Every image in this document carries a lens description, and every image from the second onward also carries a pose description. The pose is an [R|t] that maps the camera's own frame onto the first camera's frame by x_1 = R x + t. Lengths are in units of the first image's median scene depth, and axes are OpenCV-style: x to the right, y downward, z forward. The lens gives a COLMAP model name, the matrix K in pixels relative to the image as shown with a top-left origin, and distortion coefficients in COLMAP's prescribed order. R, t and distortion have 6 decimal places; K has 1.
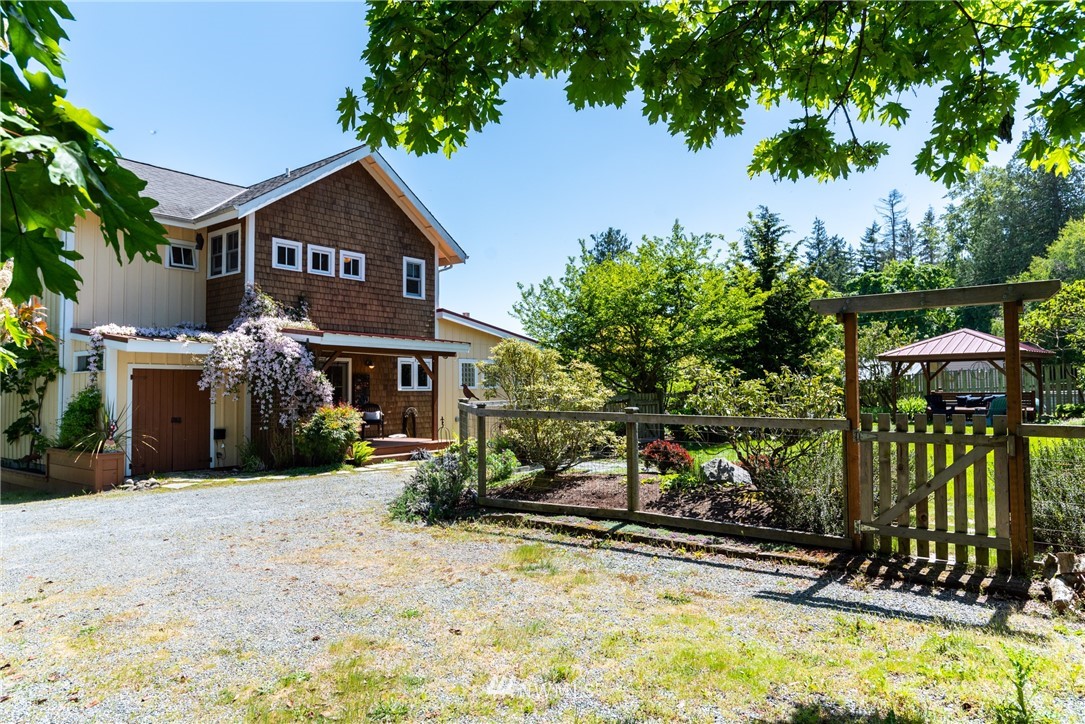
lens RADIAL K [[752.0, 0, 534.4], [0, 752.0, 358.2], [0, 0, 1]] dist [-0.005617, 0.020879]
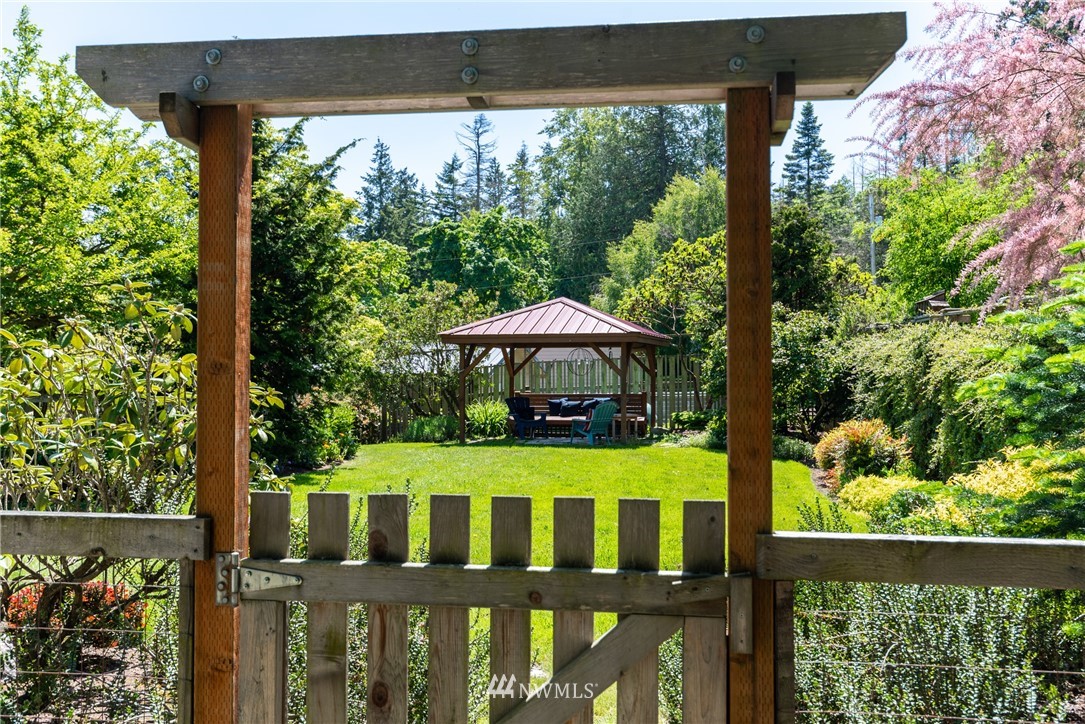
lens RADIAL K [[1069.7, 0, 575.4], [0, 1069.7, 378.7], [0, 0, 1]] dist [-0.013404, 0.000000]
pose [[0.858439, 0.013082, 0.512749, 0.097285], [-0.031417, 0.999139, 0.027106, 0.005769], [-0.511953, -0.039378, 0.858110, 0.178350]]
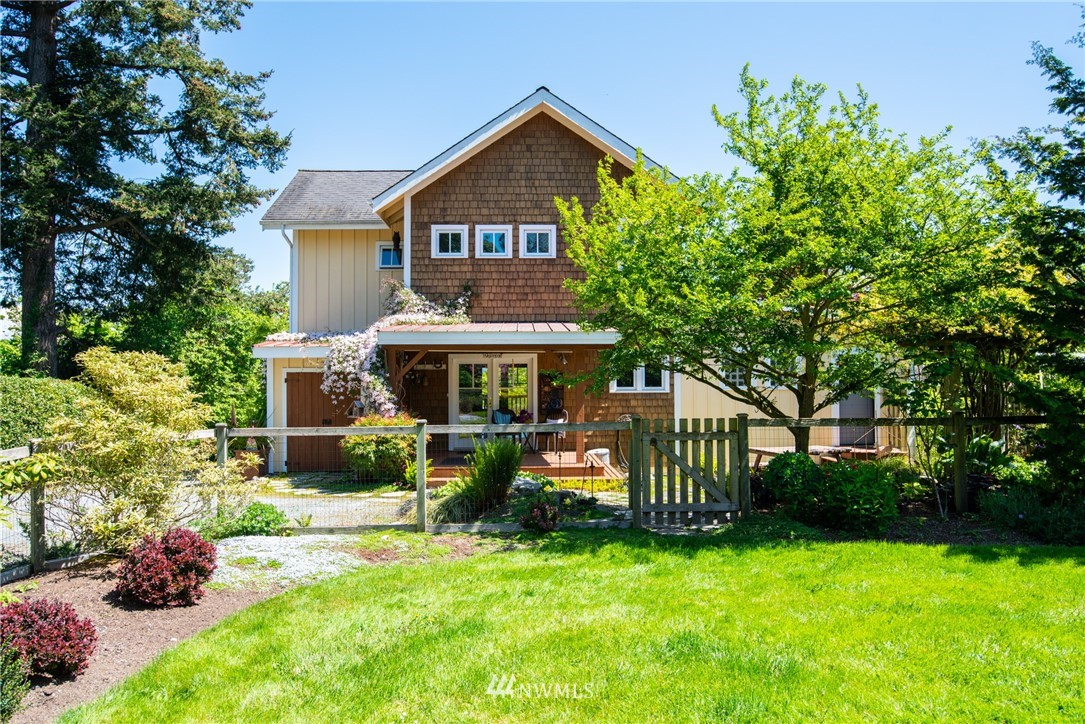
lens RADIAL K [[752.0, 0, 549.8], [0, 752.0, 358.5], [0, 0, 1]] dist [-0.005617, 0.020879]
pose [[0.634890, -0.016018, -0.772437, 0.320973], [0.036128, 0.999307, 0.008971, -0.001170], [0.771758, -0.033602, 0.635028, 0.381611]]
